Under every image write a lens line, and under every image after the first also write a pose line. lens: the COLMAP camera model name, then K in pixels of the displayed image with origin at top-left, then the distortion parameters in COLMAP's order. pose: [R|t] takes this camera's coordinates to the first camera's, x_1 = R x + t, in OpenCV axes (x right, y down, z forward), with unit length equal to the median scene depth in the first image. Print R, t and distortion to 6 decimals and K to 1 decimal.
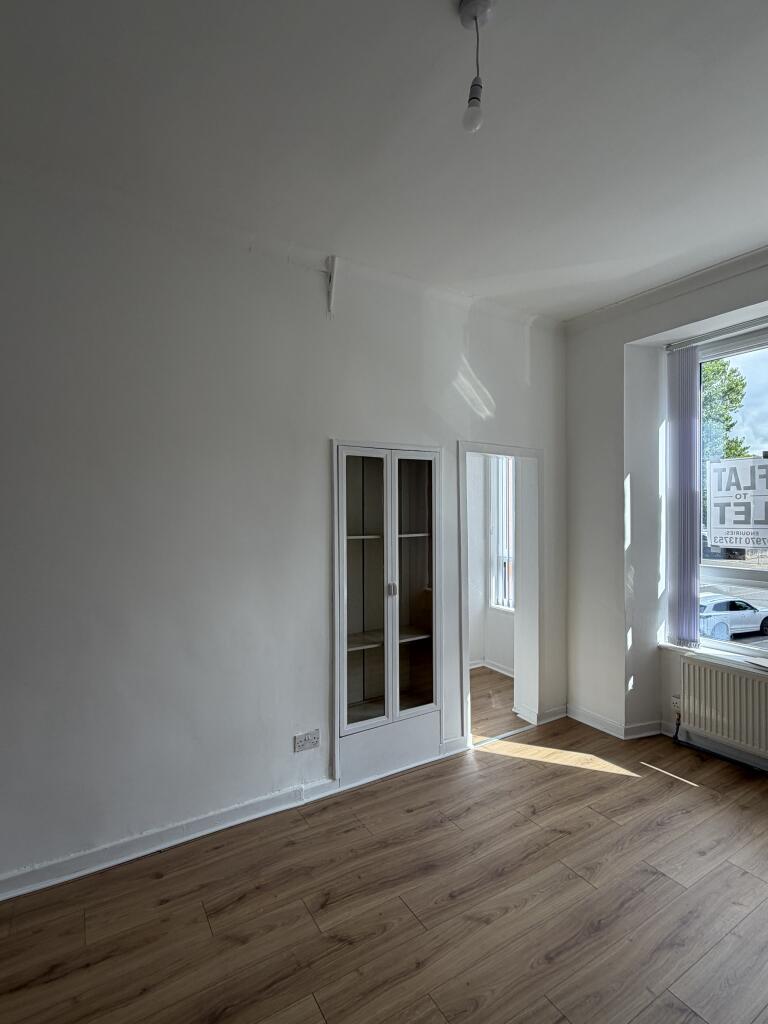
lens RADIAL K [[507.0, 0, 381.0], [0, 507.0, 513.5], [0, 0, 1]] dist [-0.000246, 0.000207]
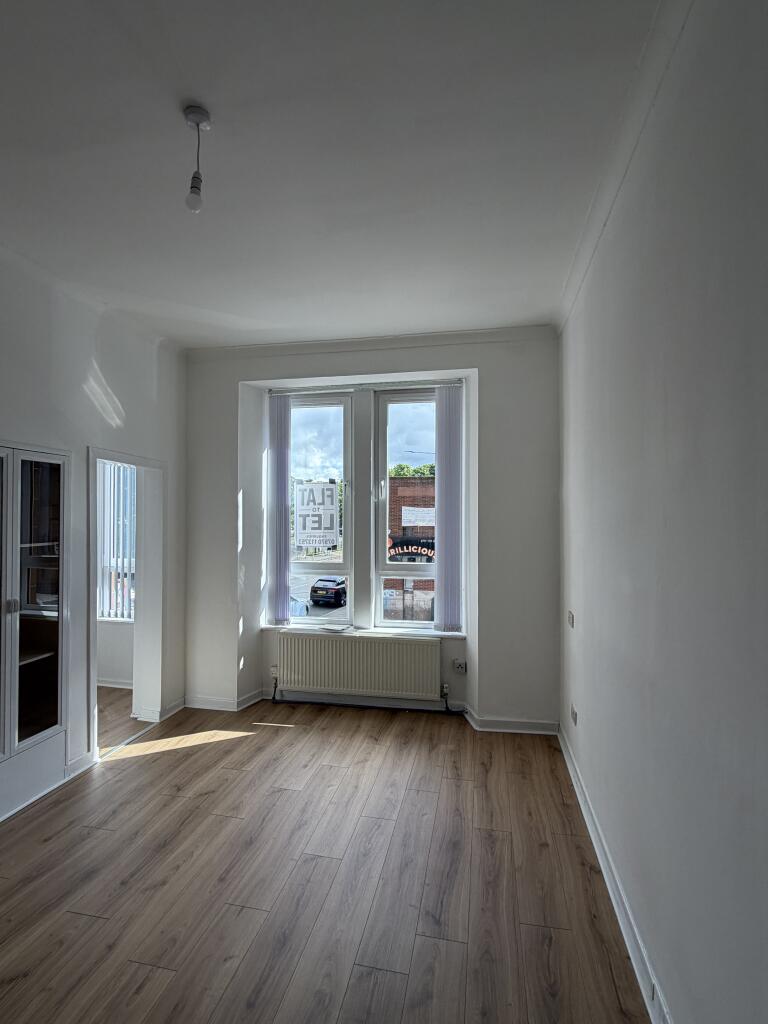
lens RADIAL K [[507.0, 0, 392.7], [0, 507.0, 514.3], [0, 0, 1]] dist [-0.000246, 0.000207]
pose [[0.670364, 0.014612, 0.741888, -0.191808], [-0.000947, 0.999822, -0.018836, 0.004950], [-0.742032, 0.011924, 0.670259, -0.090385]]
